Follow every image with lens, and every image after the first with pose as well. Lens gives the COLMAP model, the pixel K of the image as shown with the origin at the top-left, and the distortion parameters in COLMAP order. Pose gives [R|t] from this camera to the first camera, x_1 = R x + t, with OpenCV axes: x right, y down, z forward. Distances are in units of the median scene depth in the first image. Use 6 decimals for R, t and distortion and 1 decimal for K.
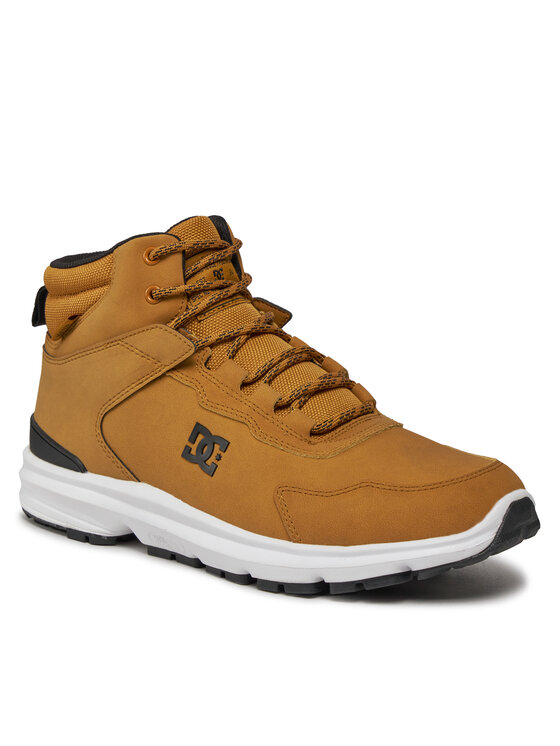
lens RADIAL K [[2197.2, 0, 280.0], [0, 2197.2, 373.0], [0, 0, 1]] dist [-0.909232, -0.191366]
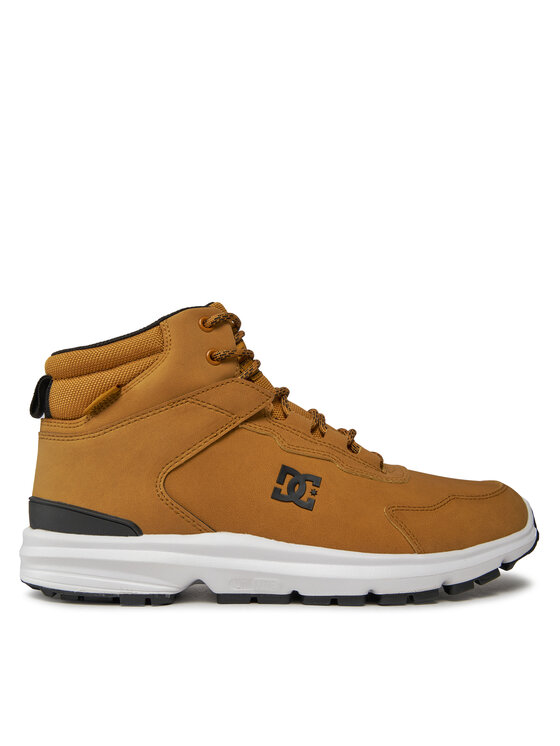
lens RADIAL K [[822.7, 0, 280.0], [0, 822.7, 373.0], [0, 0, 1]] dist [-0.194109, 0.008612]
pose [[0.775457, 0.043253, 0.629917, -0.290912], [0.128772, 0.965848, -0.224844, 0.068488], [-0.618129, 0.255473, 0.743404, 0.678636]]
